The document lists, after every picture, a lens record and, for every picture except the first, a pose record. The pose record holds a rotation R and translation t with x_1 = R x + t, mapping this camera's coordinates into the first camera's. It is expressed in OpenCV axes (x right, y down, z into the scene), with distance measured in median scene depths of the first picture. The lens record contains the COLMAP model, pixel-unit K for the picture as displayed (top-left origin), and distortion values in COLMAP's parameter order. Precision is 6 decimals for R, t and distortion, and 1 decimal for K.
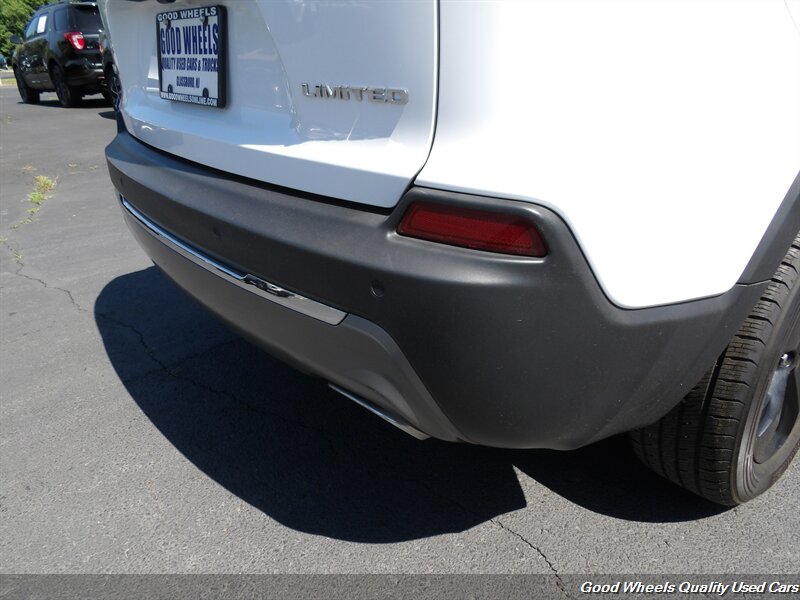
lens RADIAL K [[571.0, 0, 394.5], [0, 571.0, 303.0], [0, 0, 1]] dist [-0.018456, 0.021647]
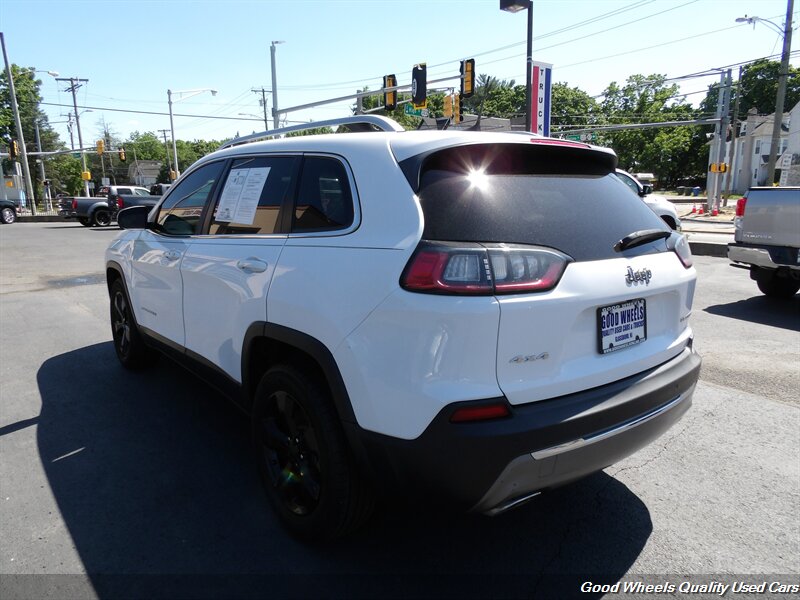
lens RADIAL K [[571.0, 0, 395.1], [0, 571.0, 298.7], [0, 0, 1]] dist [-0.018456, 0.021647]
pose [[0.018920, -0.178880, 0.983689, -2.124258], [0.400855, 0.902686, 0.156440, -1.058533], [-0.915946, 0.391357, 0.088784, 1.416302]]
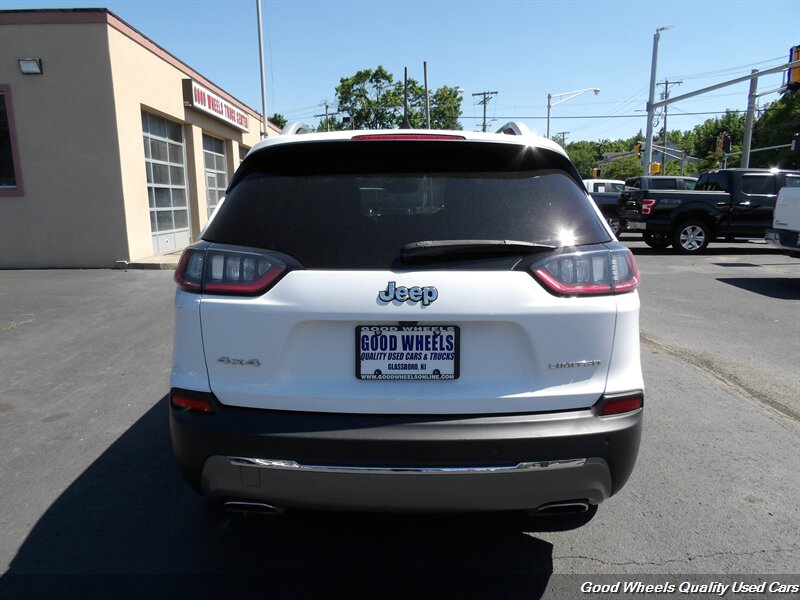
lens RADIAL K [[571.0, 0, 392.1], [0, 571.0, 301.6], [0, 0, 1]] dist [-0.018456, 0.021647]
pose [[0.641878, -0.141058, 0.753721, -1.494322], [0.309636, 0.946915, -0.086475, -0.417527], [-0.701512, 0.288886, 0.651480, -0.054245]]
